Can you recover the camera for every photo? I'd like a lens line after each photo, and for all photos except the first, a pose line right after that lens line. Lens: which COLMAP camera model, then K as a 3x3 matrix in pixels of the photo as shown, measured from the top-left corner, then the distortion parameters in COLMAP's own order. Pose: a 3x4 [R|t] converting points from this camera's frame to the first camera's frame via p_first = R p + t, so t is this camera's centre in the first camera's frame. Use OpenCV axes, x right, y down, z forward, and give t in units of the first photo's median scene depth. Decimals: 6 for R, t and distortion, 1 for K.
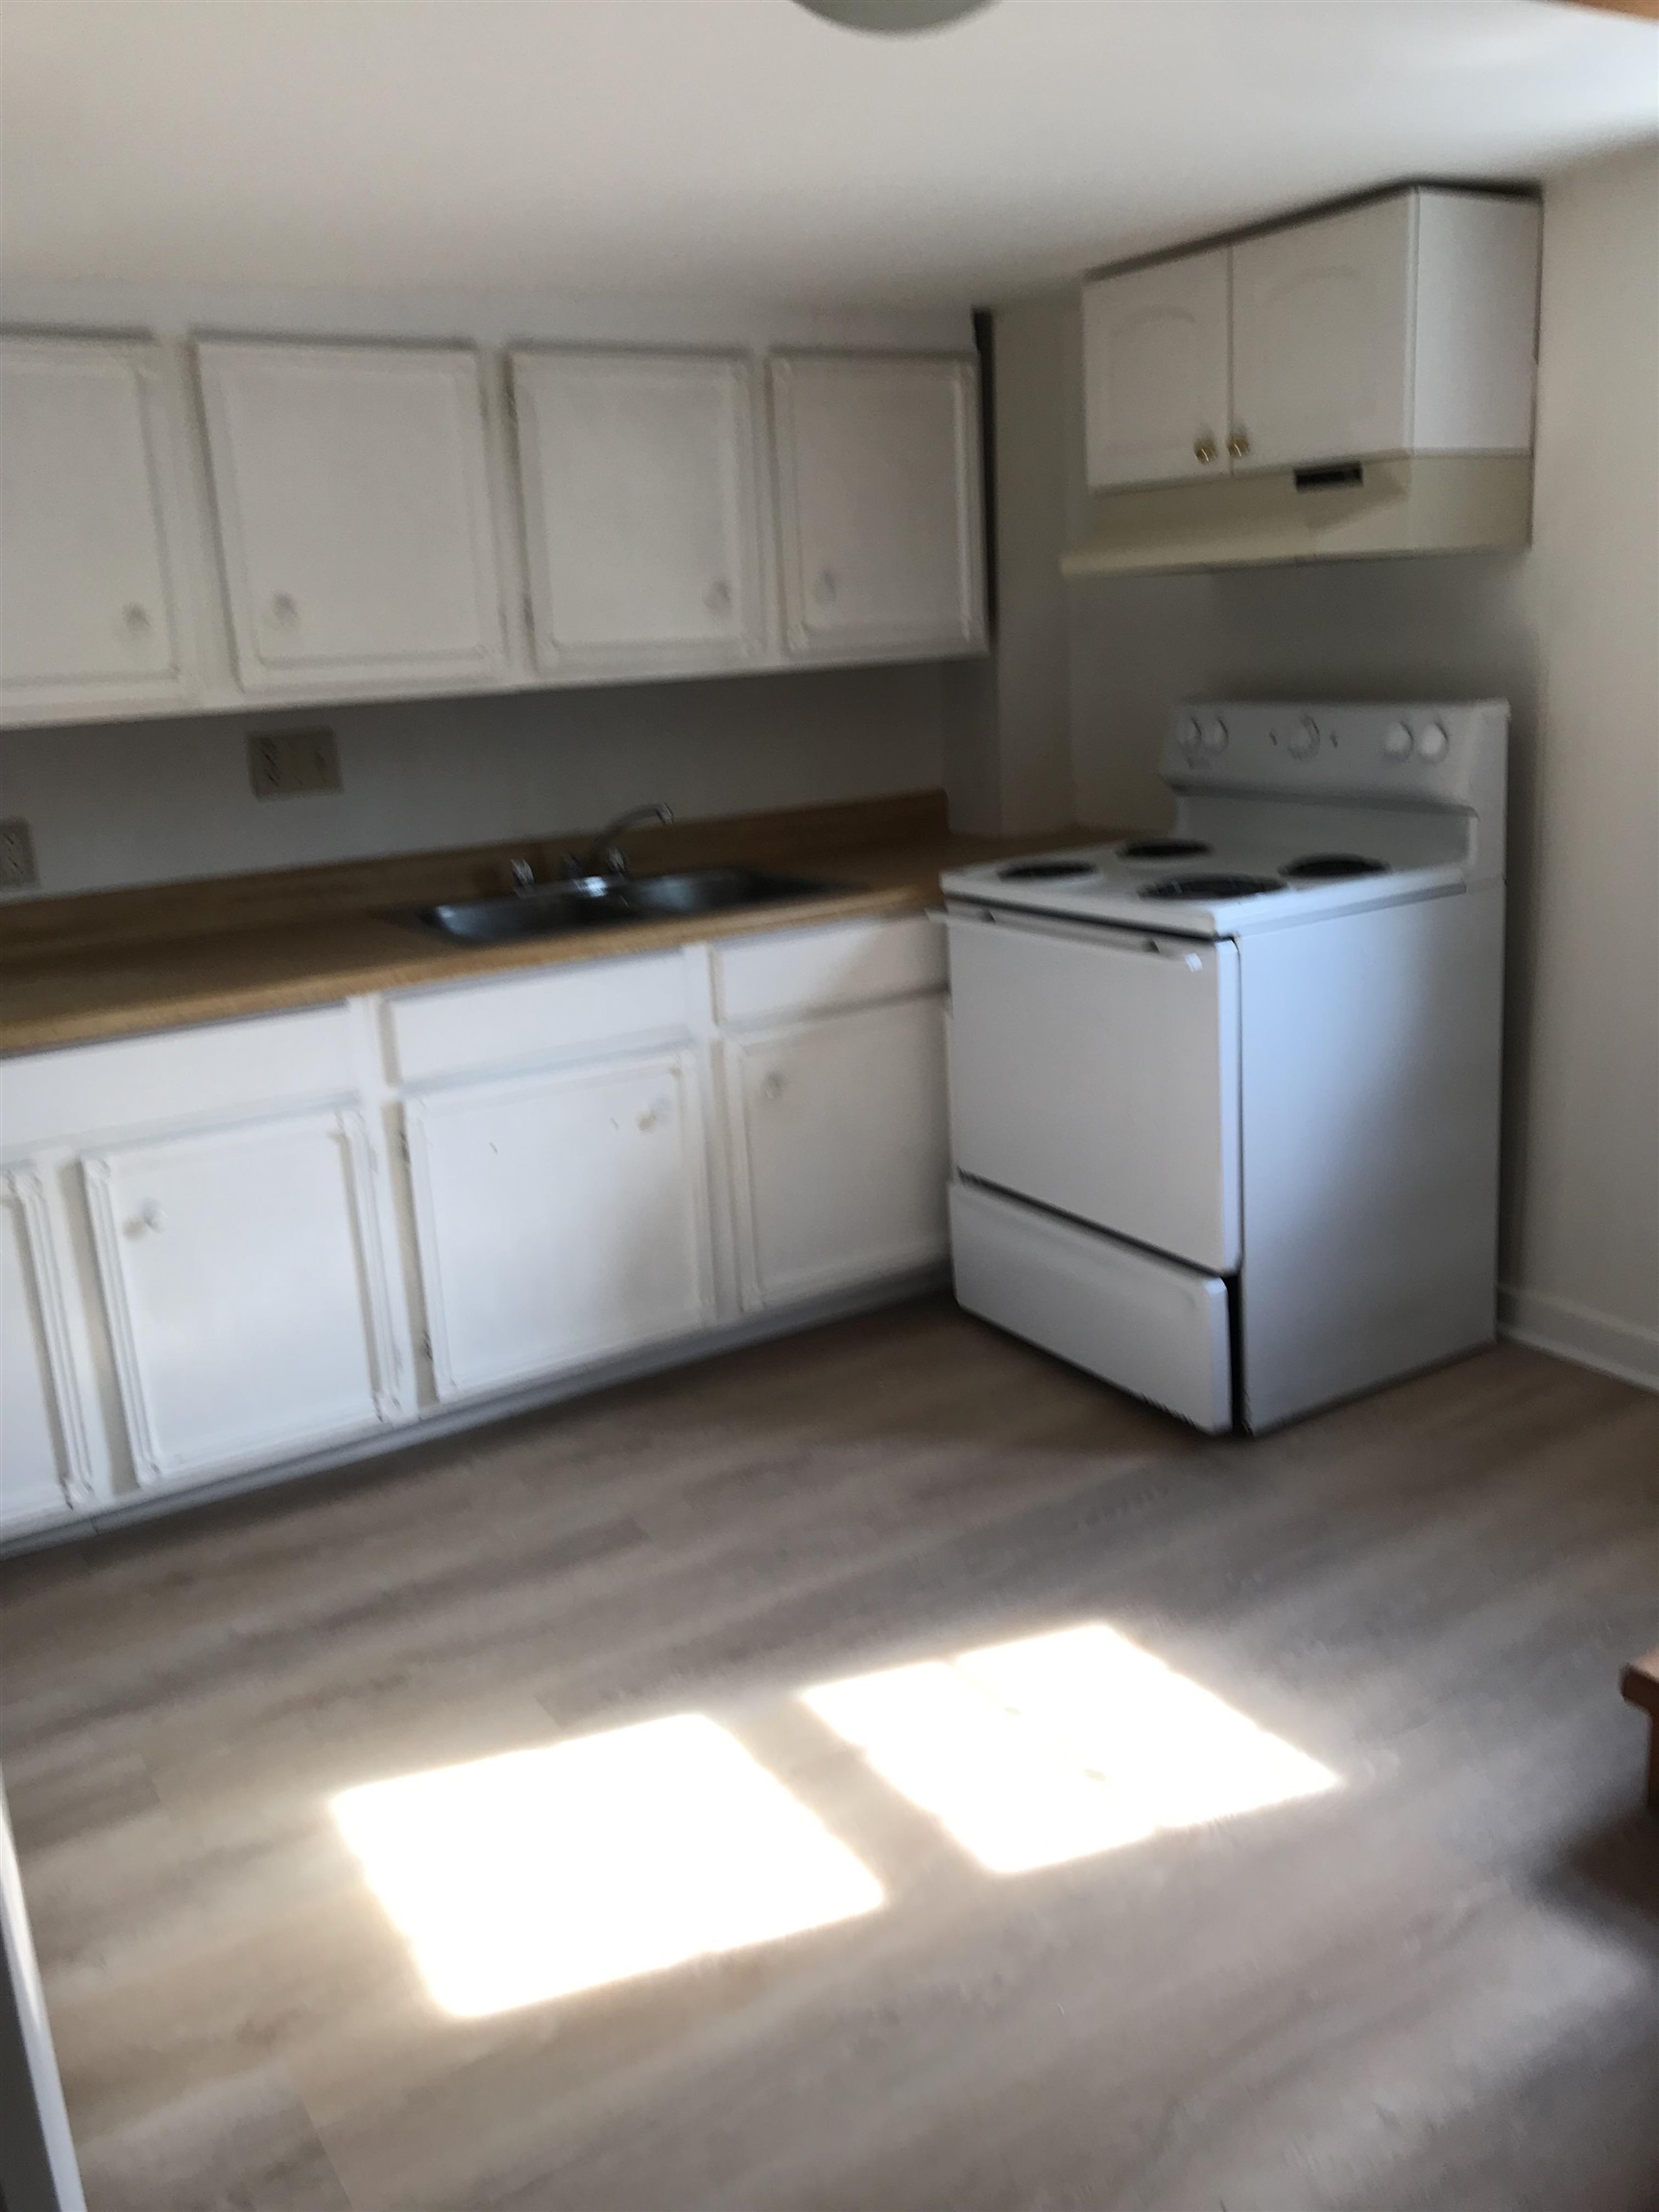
lens RADIAL K [[1840.7, 0, 836.9], [0, 1840.7, 1108.7], [0, 0, 1]] dist [-0.008308, 0.038419]
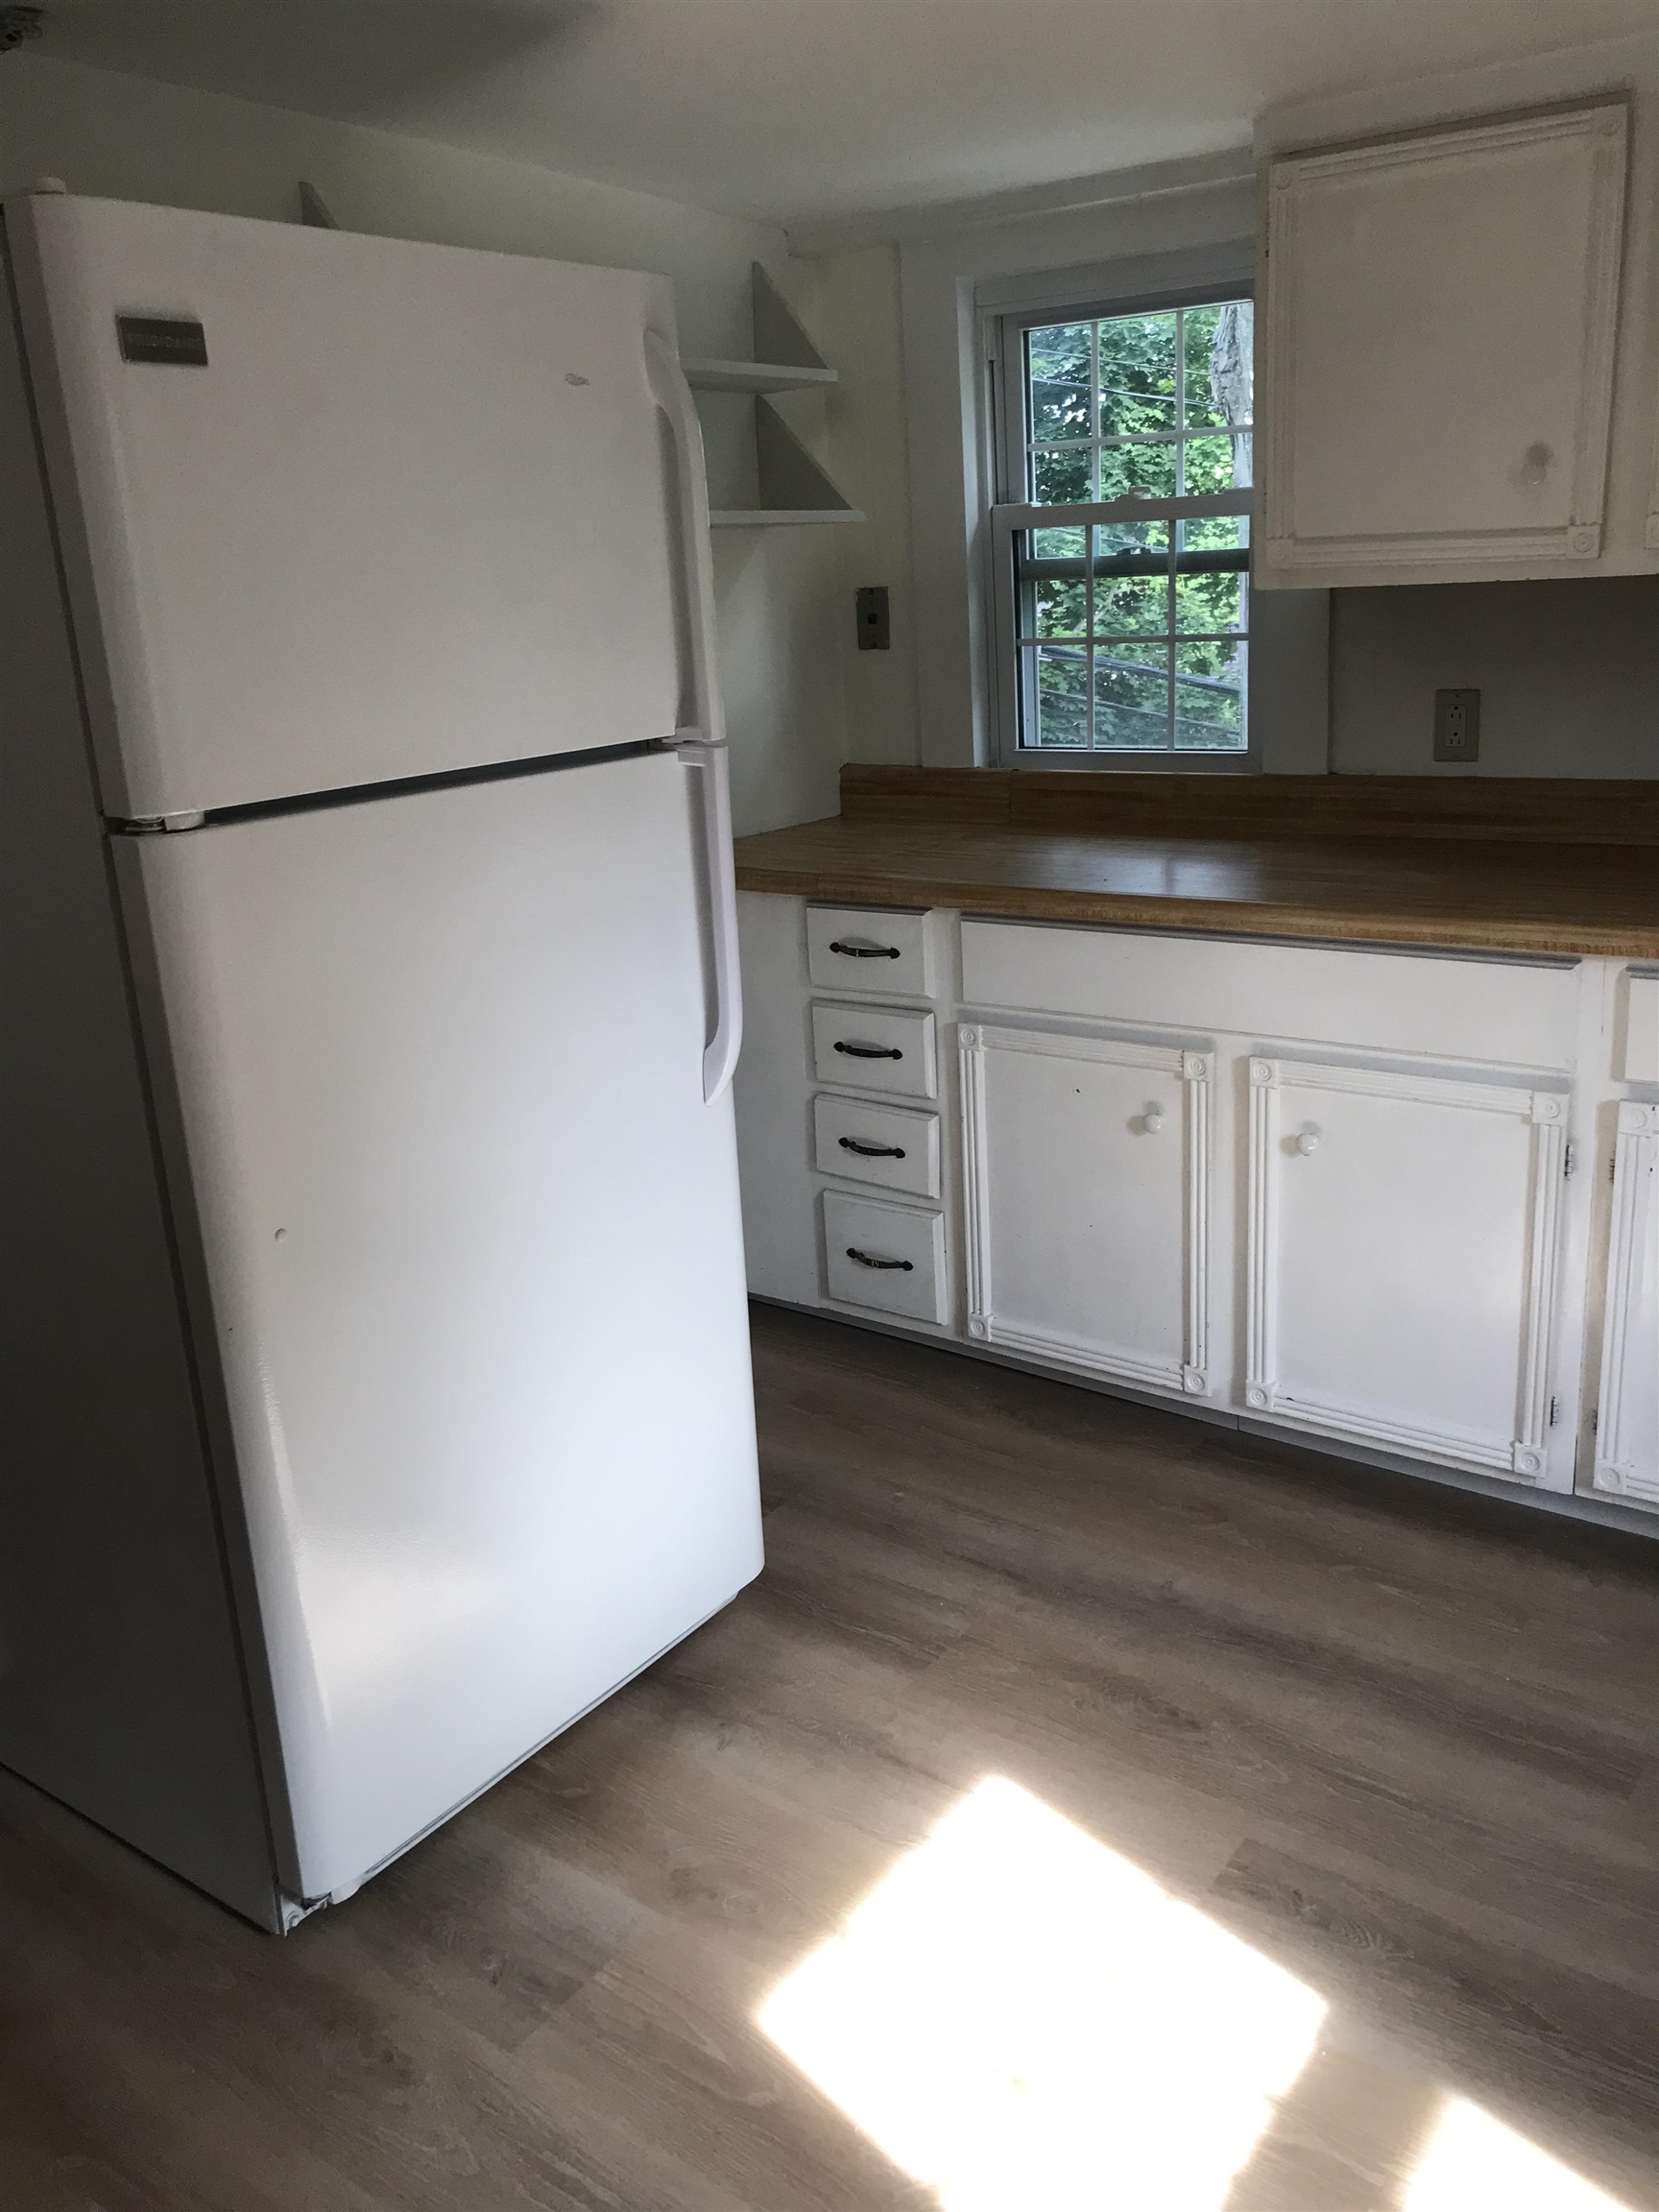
lens RADIAL K [[1811.0, 0, 829.5], [0, 1811.0, 1106.0], [0, 0, 1]] dist [0.005839, 0.004547]
pose [[0.345565, 0.297226, -0.890080, 0.348371], [-0.207012, 0.949291, 0.236628, -0.123717], [0.915277, 0.102486, 0.389571, 0.440963]]
